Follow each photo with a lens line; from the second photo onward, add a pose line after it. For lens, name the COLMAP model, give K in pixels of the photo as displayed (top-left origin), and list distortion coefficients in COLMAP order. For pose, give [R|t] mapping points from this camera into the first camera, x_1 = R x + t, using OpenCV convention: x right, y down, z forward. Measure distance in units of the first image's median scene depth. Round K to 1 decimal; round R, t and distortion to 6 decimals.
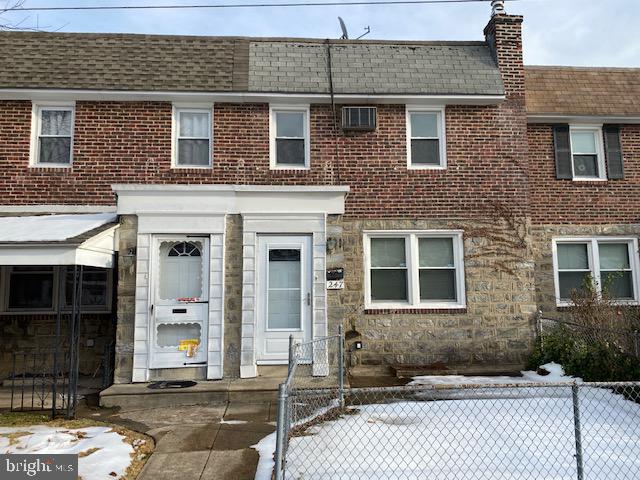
lens RADIAL K [[507.1, 0, 320.0], [0, 507.1, 240.0], [0, 0, 1]] dist [0.033393, -0.048652]
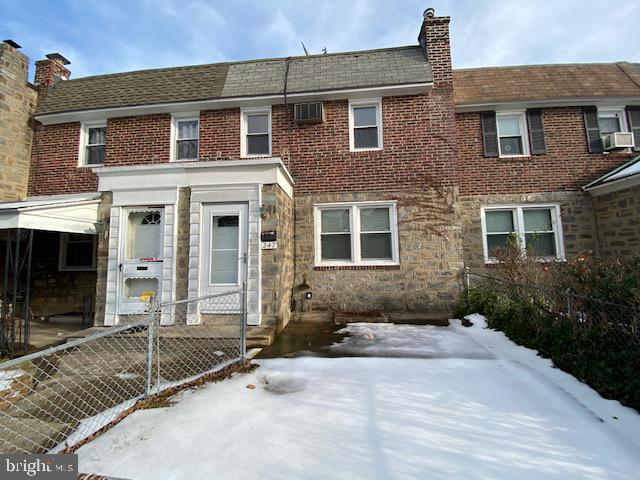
lens RADIAL K [[258.6, 0, 323.3], [0, 258.6, 239.7], [0, 0, 1]] dist [0.022314, -0.024844]
pose [[0.987057, -0.019763, -0.159149, 0.209954], [0.024922, 0.999224, 0.030488, 0.052024], [0.158423, -0.034060, 0.986784, 0.377802]]
